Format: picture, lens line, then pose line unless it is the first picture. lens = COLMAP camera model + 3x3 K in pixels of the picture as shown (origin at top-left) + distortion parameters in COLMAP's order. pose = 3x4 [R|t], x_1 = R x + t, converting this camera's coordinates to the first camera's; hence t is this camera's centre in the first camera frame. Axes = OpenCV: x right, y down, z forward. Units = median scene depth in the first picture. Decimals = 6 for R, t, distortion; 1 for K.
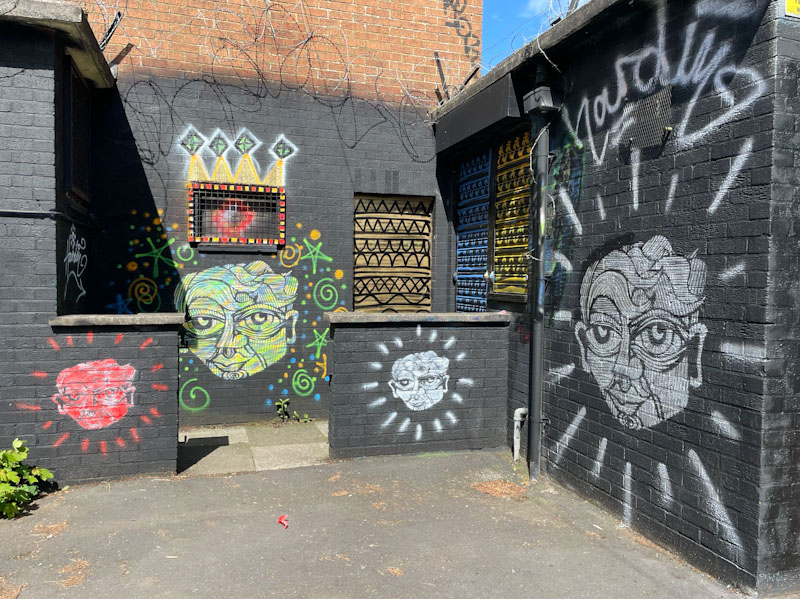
lens RADIAL K [[639.7, 0, 401.1], [0, 639.7, 297.2], [0, 0, 1]] dist [0.069351, -0.041645]
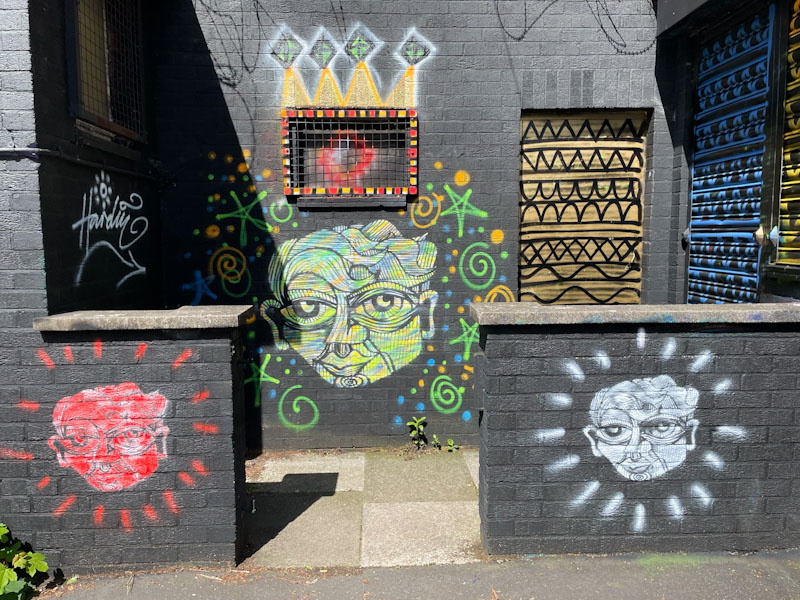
lens RADIAL K [[639.7, 0, 400.5], [0, 639.7, 300.3], [0, 0, 1]] dist [0.069351, -0.041645]
pose [[0.967540, 0.005911, -0.252648, -0.027075], [0.012101, 0.997496, 0.069680, -0.018300], [0.252427, -0.070475, 0.965046, 0.343791]]
